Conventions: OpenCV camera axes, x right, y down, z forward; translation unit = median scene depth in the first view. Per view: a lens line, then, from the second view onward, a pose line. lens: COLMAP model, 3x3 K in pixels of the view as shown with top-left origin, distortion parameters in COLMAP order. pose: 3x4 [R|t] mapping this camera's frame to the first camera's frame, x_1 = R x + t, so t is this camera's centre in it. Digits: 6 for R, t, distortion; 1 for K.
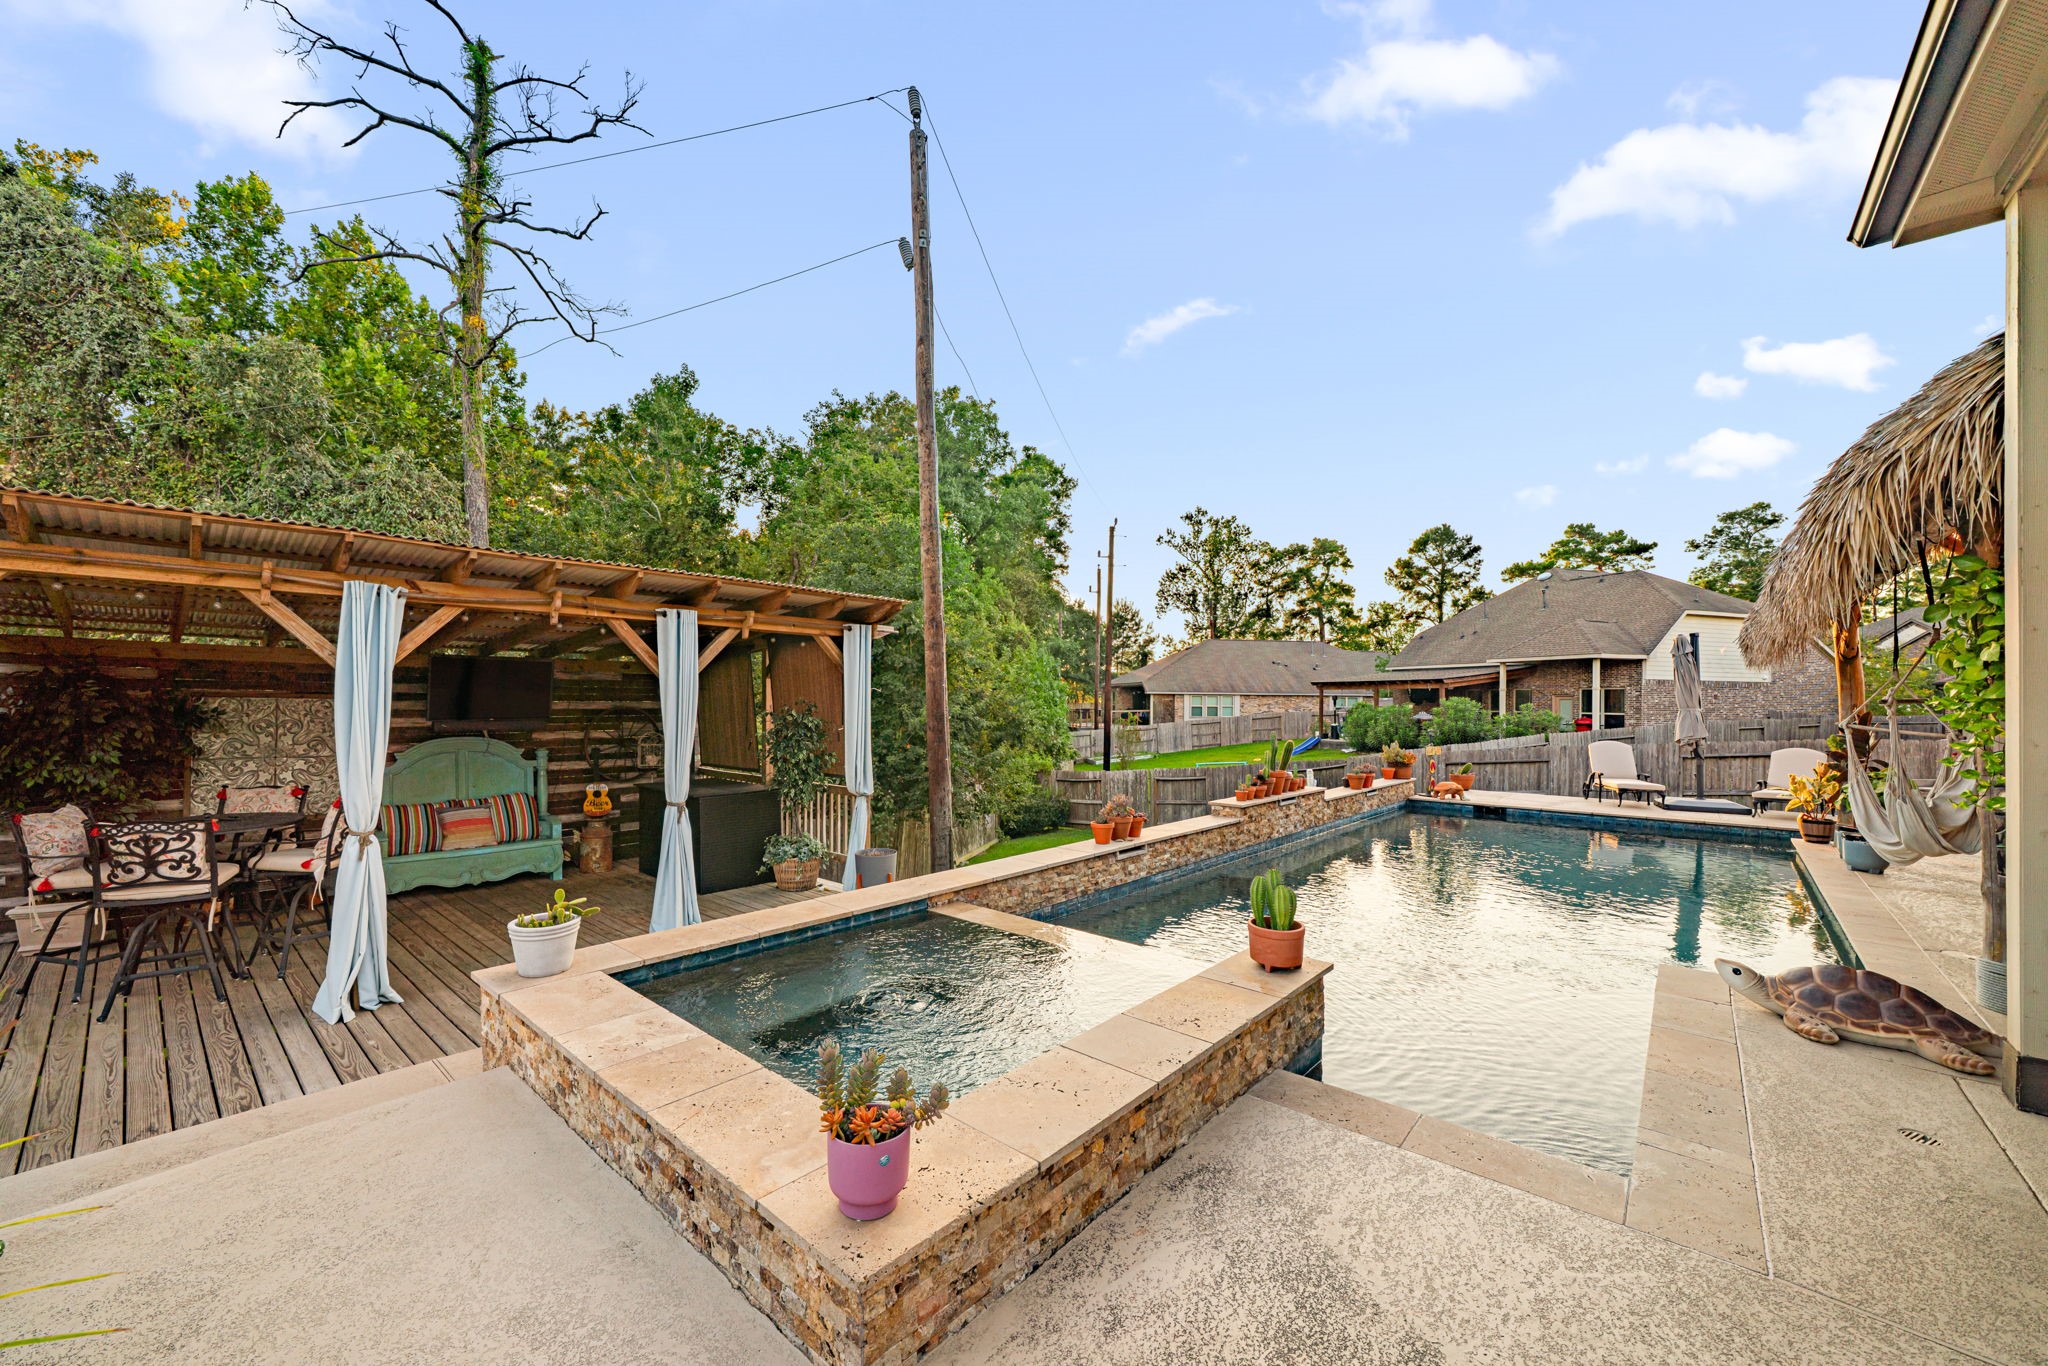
lens RADIAL K [[780.7, 0, 977.6], [0, 780.7, 694.1], [0, 0, 1]] dist [-0.002545, 0.000243]
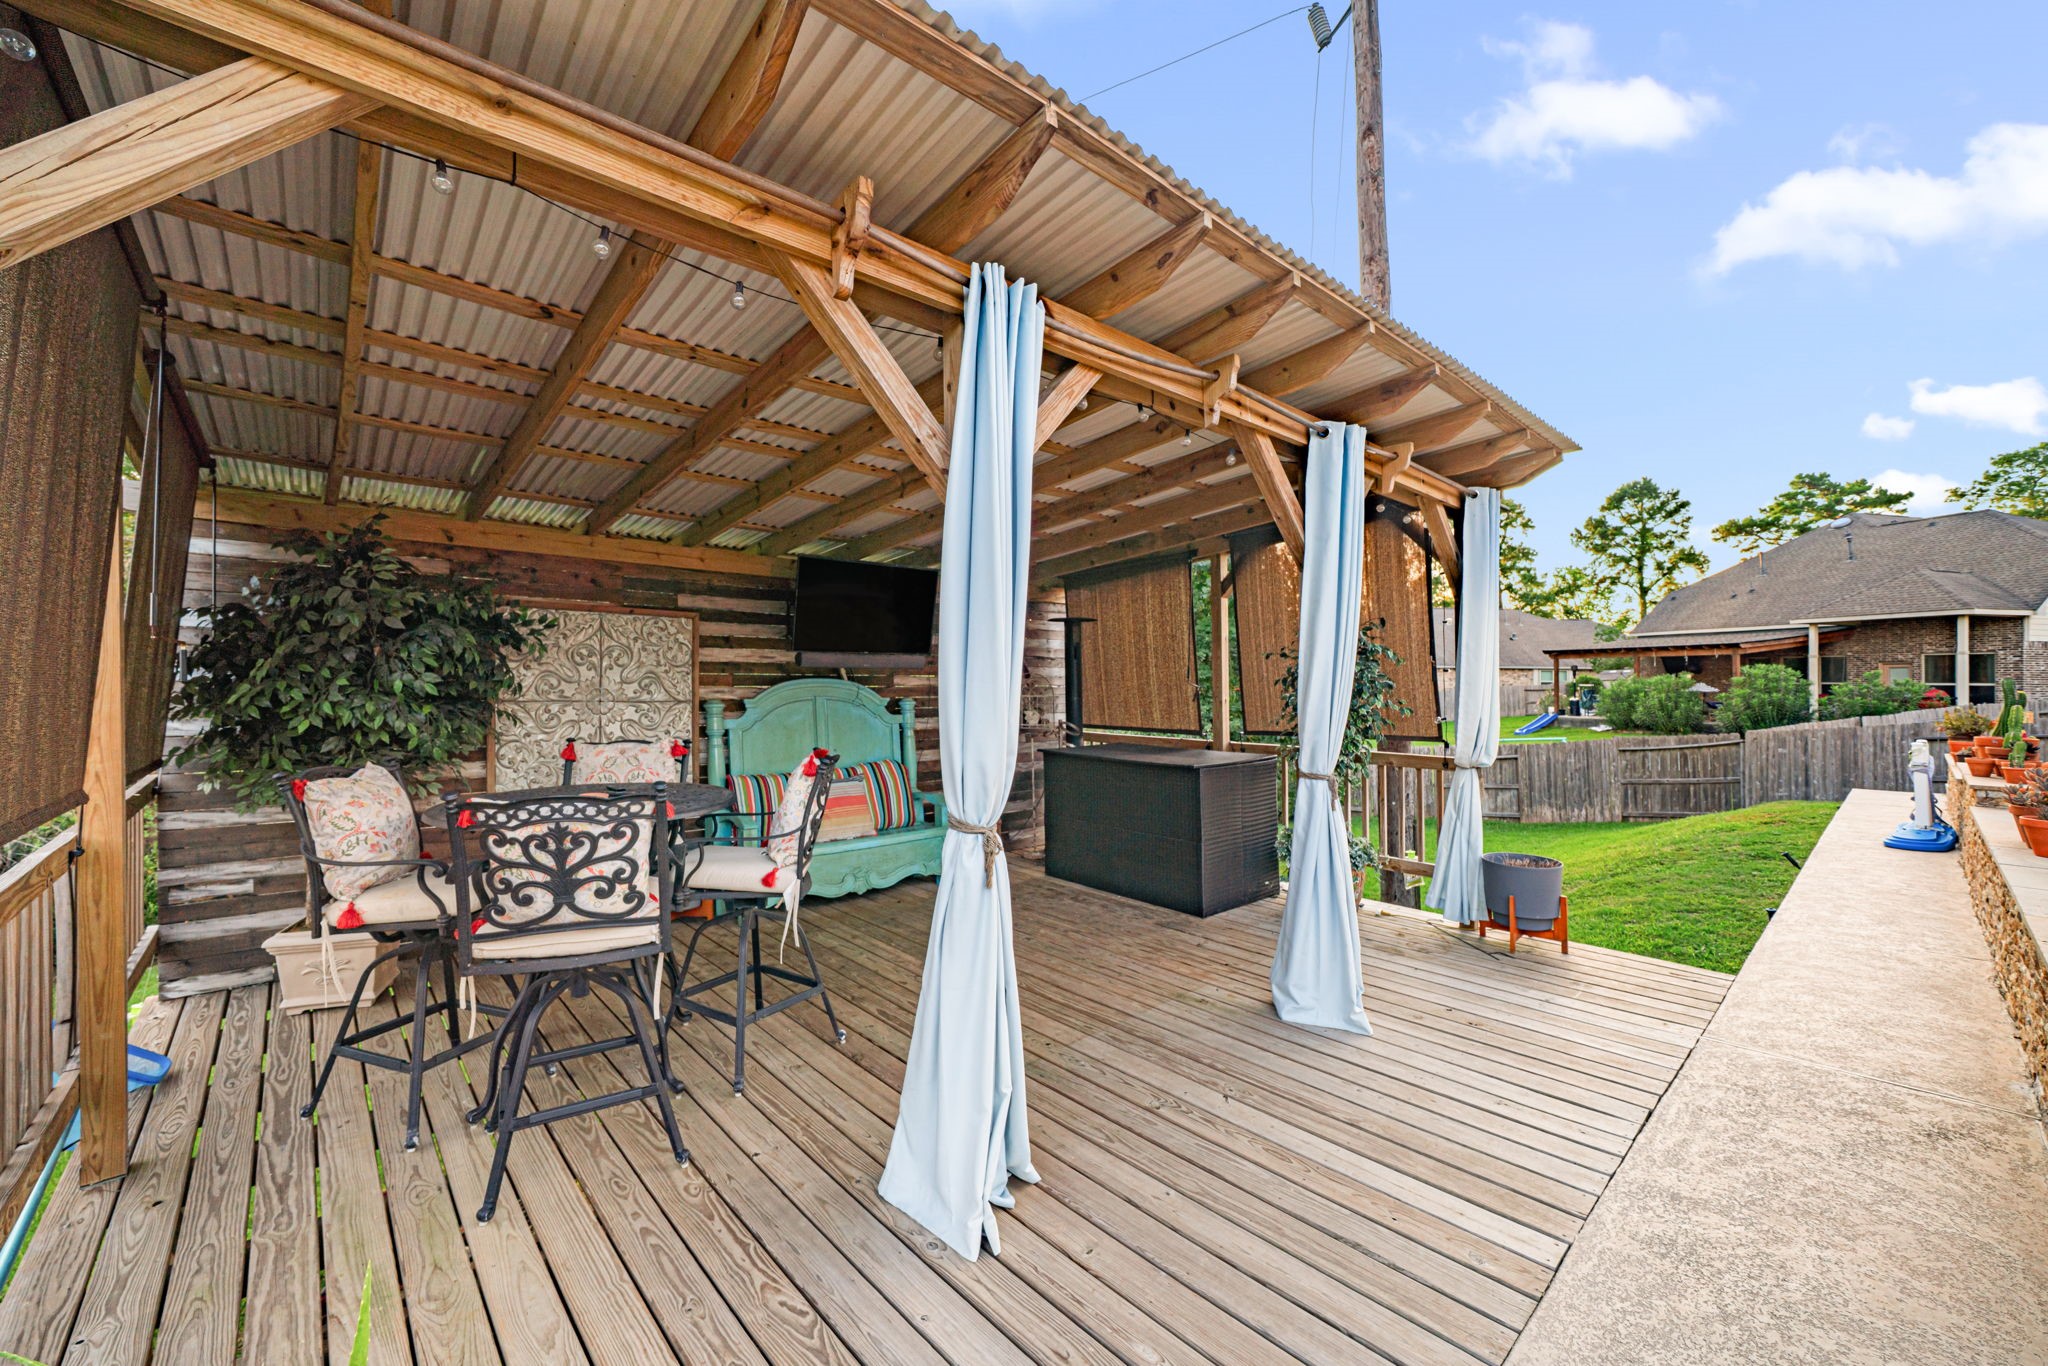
lens RADIAL K [[799.8, 0, 1010.3], [0, 799.8, 689.4], [0, 0, 1]] dist [-0.001566, 0.000312]
pose [[0.995005, 0.000703, -0.099824, -0.392224], [0.001375, 0.999784, 0.020746, 0.046511], [0.099817, -0.020780, 0.994789, 0.287024]]
